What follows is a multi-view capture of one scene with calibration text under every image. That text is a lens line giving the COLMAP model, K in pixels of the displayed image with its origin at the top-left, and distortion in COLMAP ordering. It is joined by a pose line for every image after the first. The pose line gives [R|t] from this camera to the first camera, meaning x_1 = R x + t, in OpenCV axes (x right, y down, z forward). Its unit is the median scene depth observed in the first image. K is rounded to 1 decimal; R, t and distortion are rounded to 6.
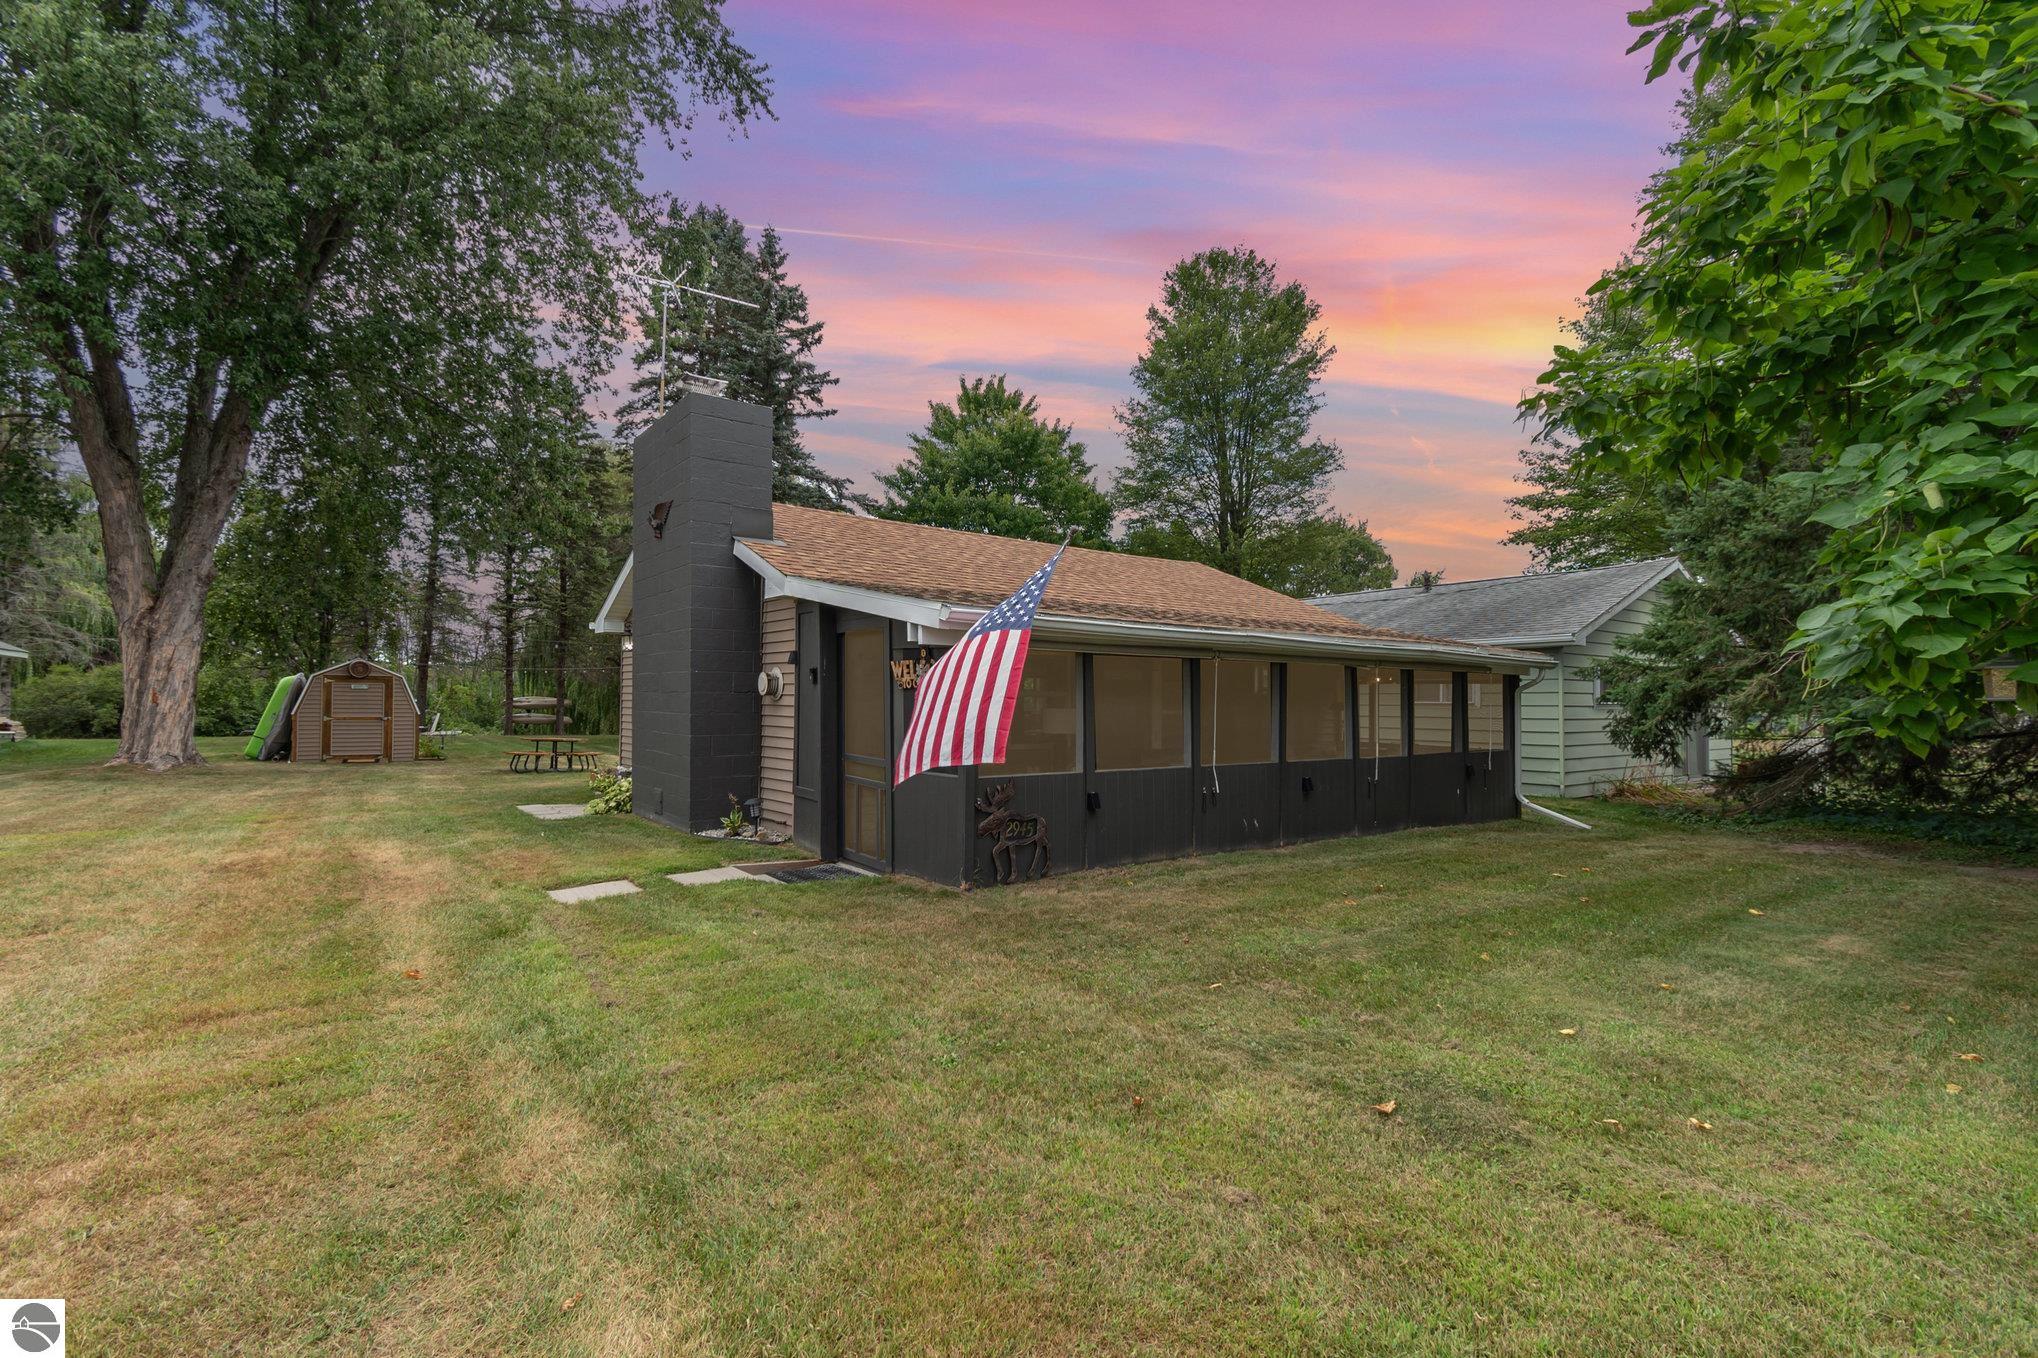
lens RADIAL K [[902.4, 0, 1019.0], [0, 902.4, 679.0], [0, 0, 1]] dist [0.001229, -0.000104]
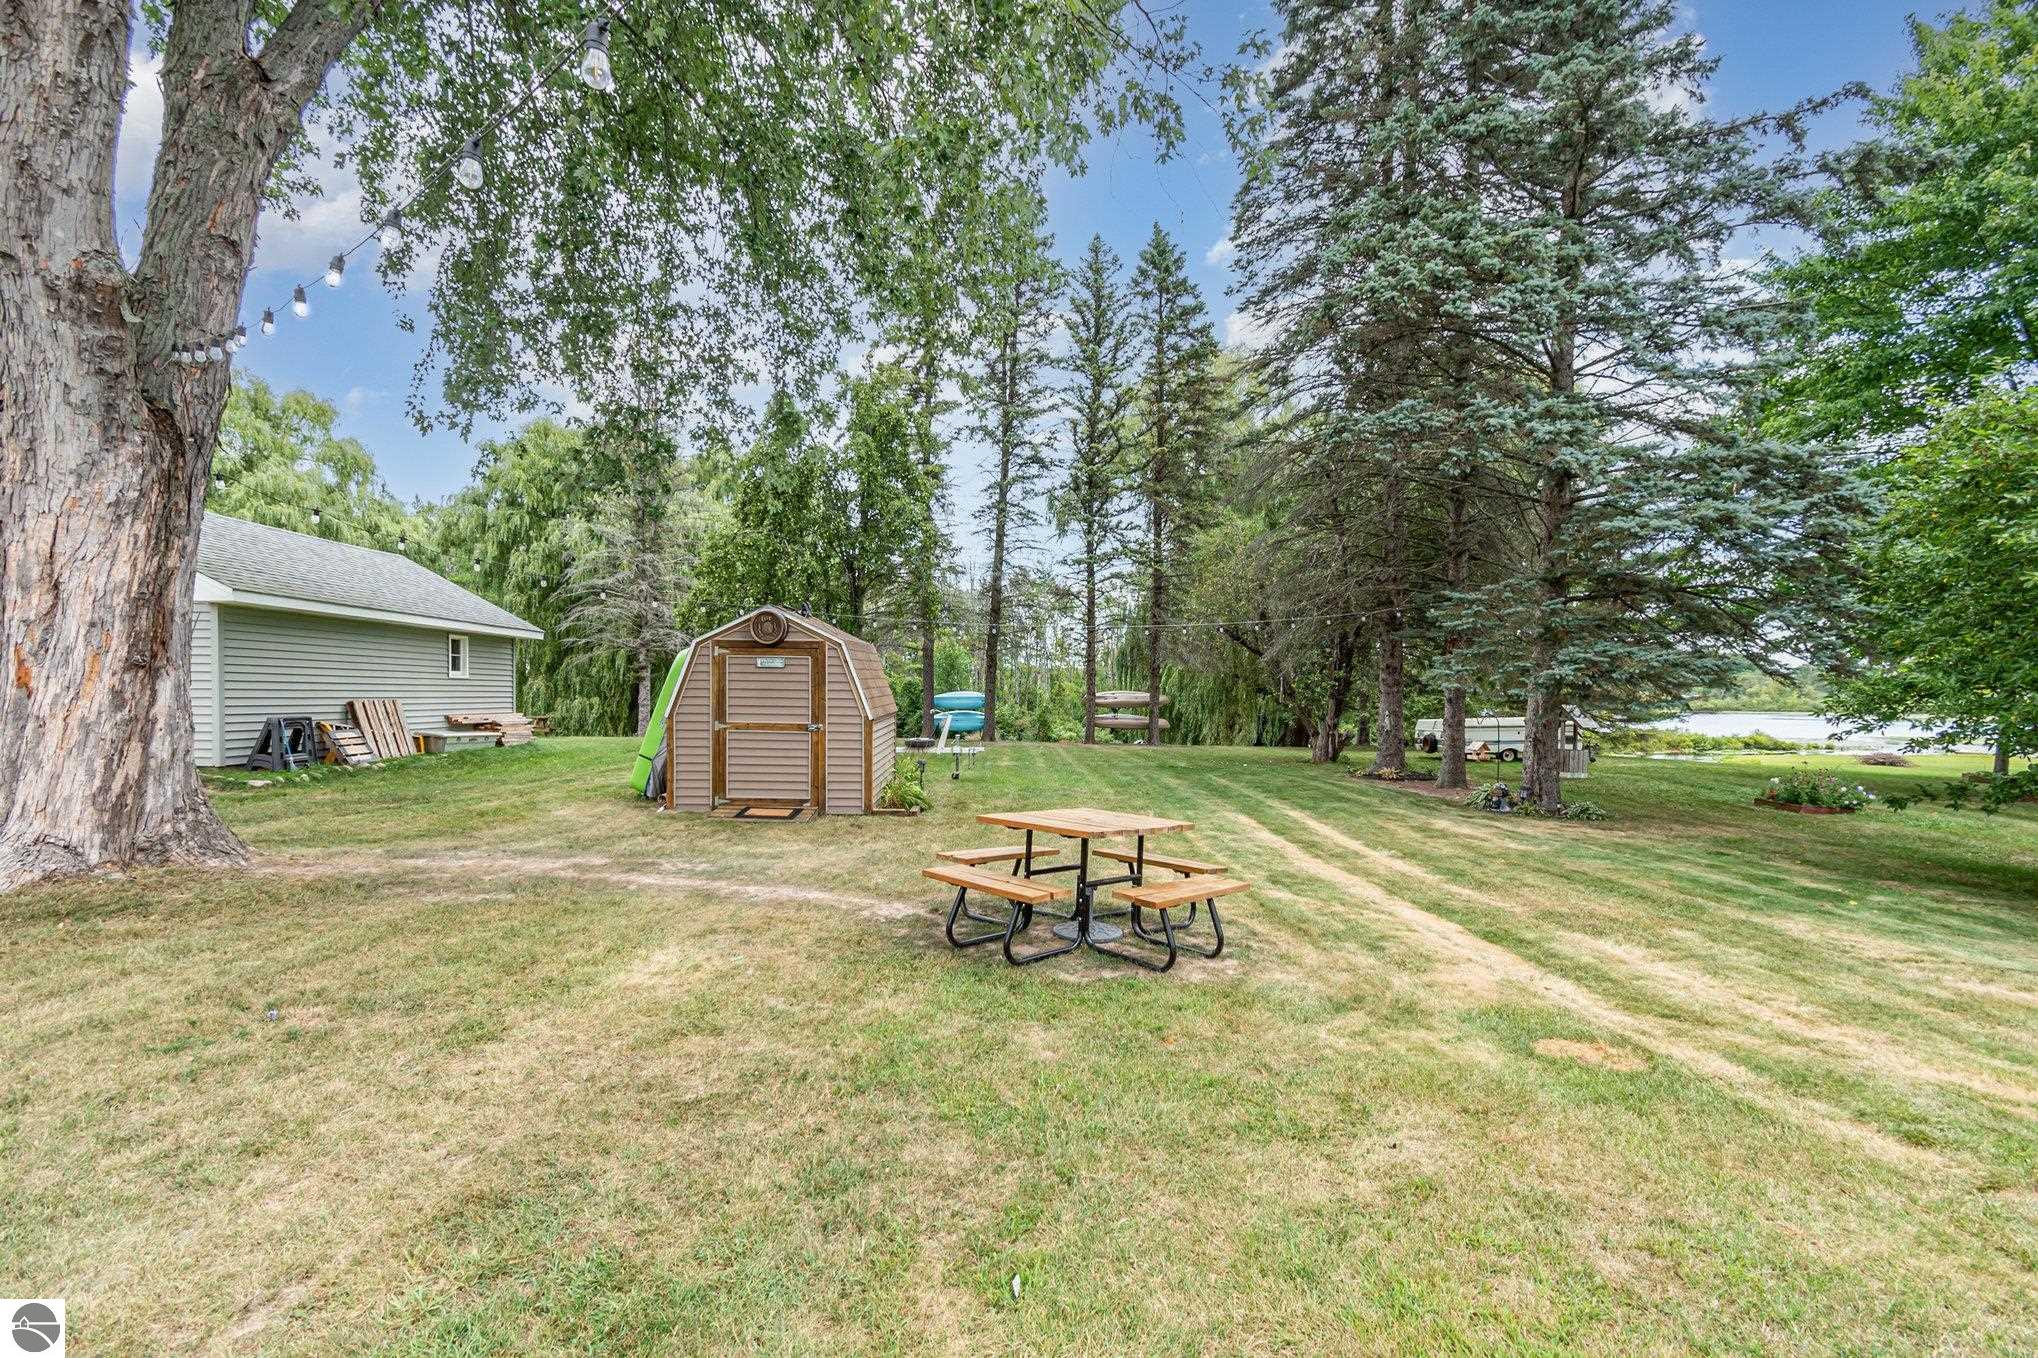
lens RADIAL K [[902.4, 0, 1019.0], [0, 902.4, 679.0], [0, 0, 1]] dist [0.001229, -0.000104]
pose [[0.806865, -0.003327, -0.590727, -0.315501], [0.004104, 0.999992, -0.000027, 0.017551], [0.590722, -0.002403, 0.806871, 0.660675]]
